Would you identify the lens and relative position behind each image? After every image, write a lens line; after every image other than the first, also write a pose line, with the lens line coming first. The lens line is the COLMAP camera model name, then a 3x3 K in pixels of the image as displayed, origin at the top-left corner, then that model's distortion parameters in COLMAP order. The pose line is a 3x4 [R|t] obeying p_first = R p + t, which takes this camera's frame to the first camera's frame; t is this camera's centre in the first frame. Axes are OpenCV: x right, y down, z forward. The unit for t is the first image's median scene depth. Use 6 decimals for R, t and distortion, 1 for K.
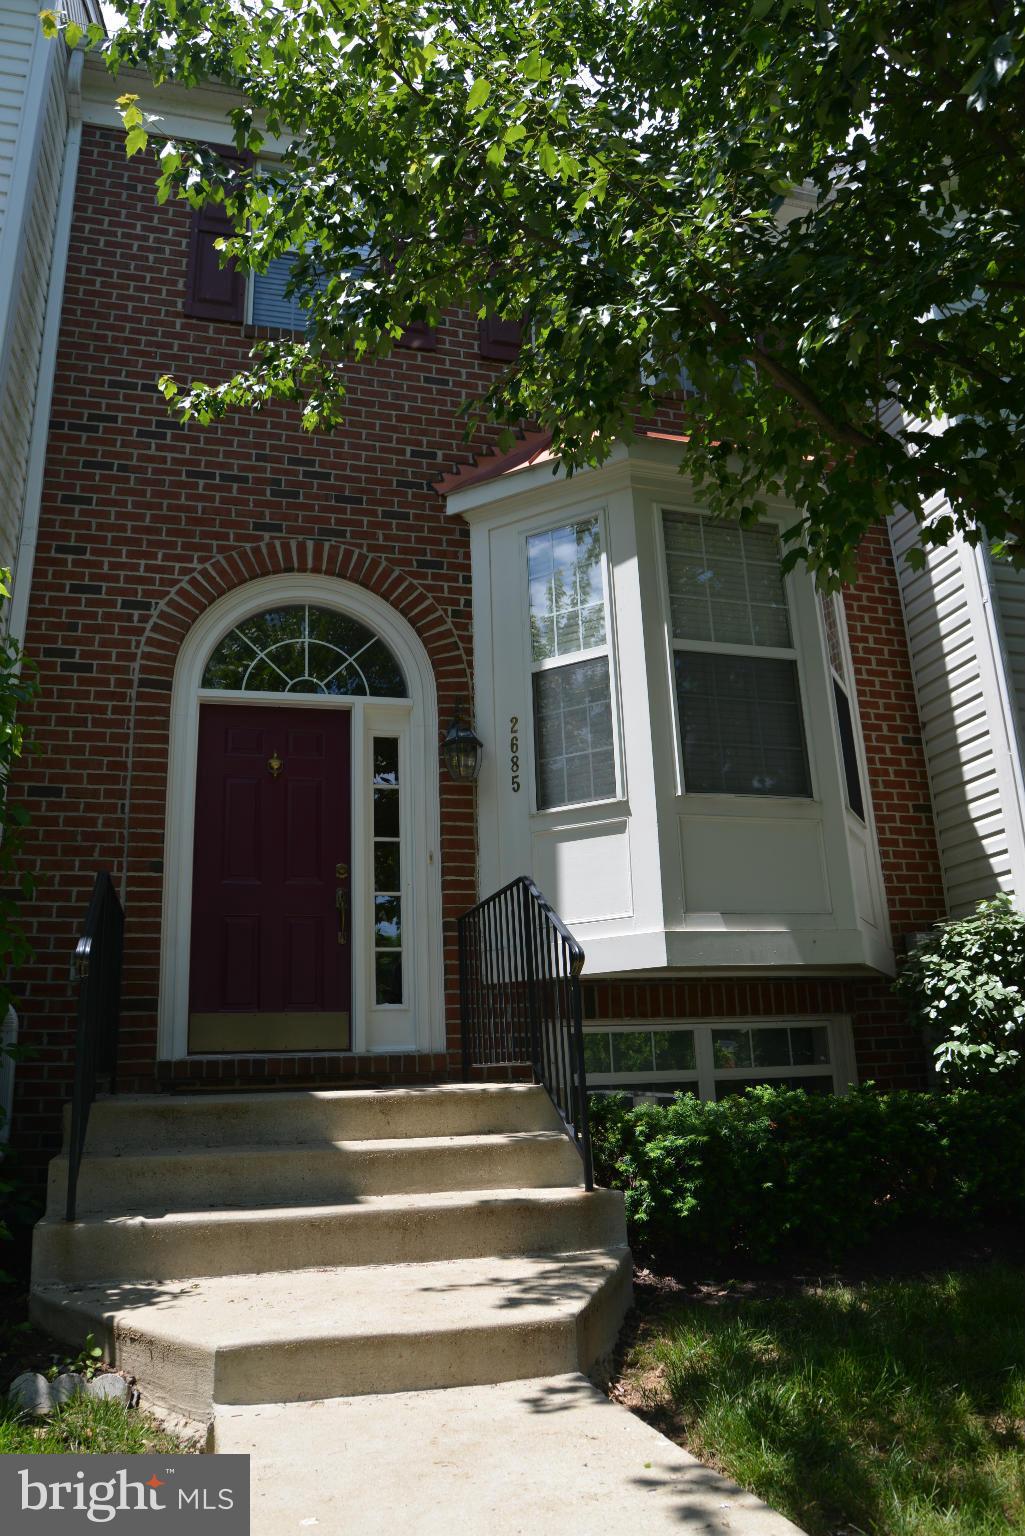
lens RADIAL K [[1092.6, 0, 465.4], [0, 1092.6, 767.5], [0, 0, 1]] dist [-0.086816, 0.035052]
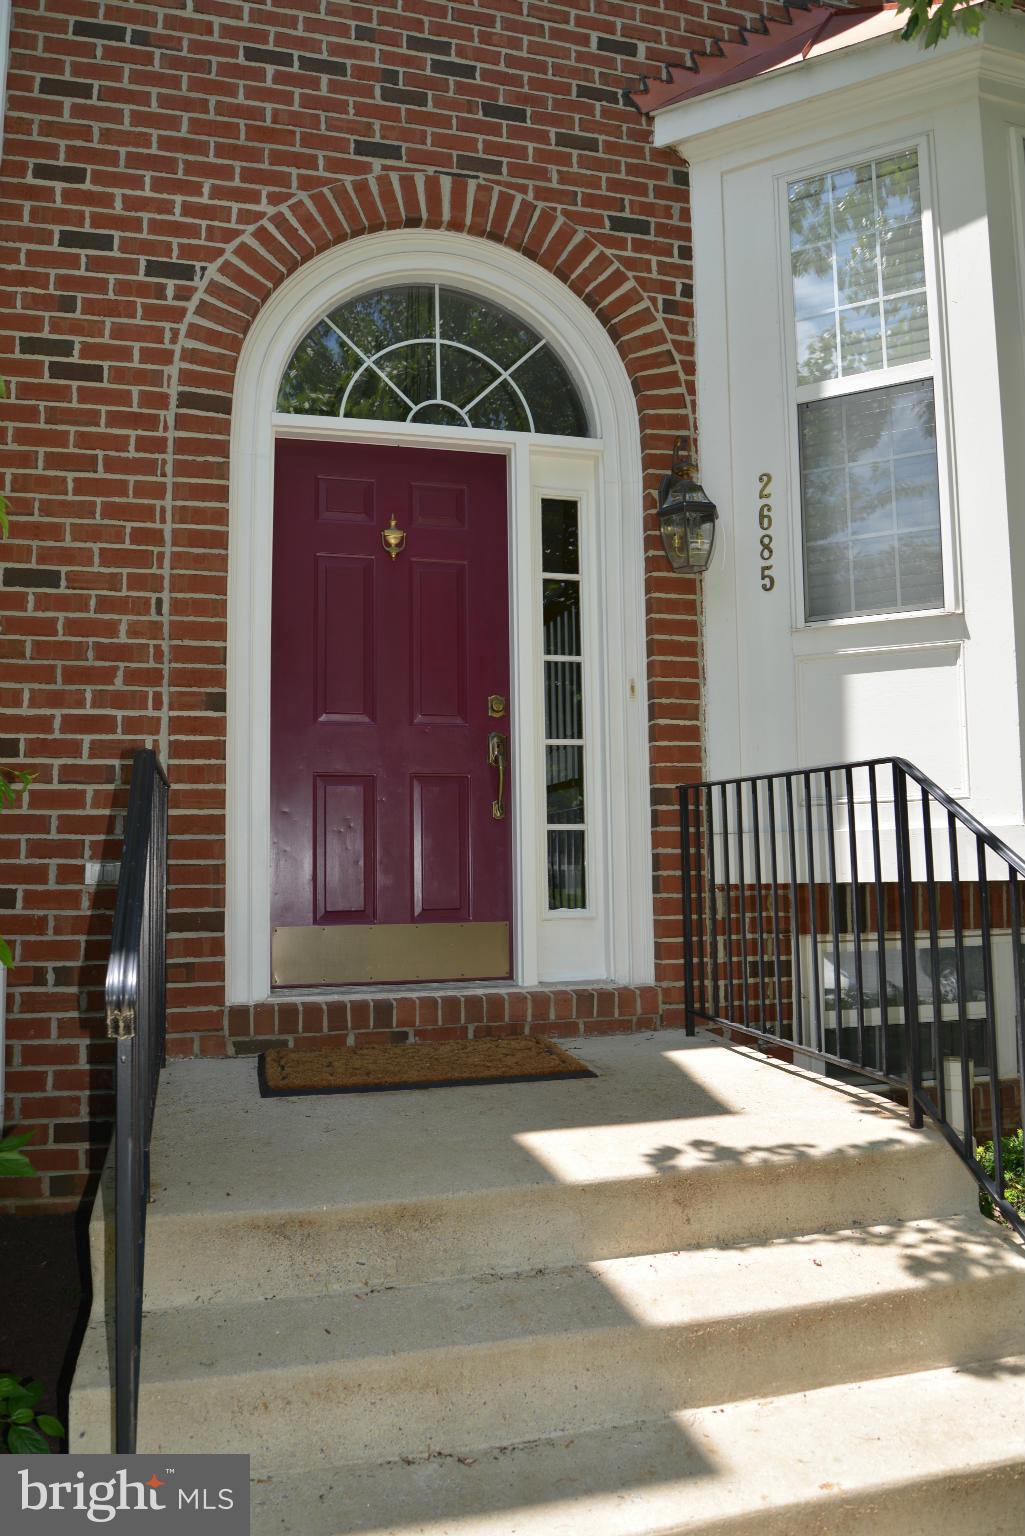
lens RADIAL K [[1092.6, 0, 465.4], [0, 1092.6, 767.5], [0, 0, 1]] dist [-0.086816, 0.035052]
pose [[0.999708, 0.023962, -0.002983, -0.126953], [-0.022857, 0.978911, 0.203002, -0.001693], [0.007784, -0.202875, 0.979174, 0.348449]]
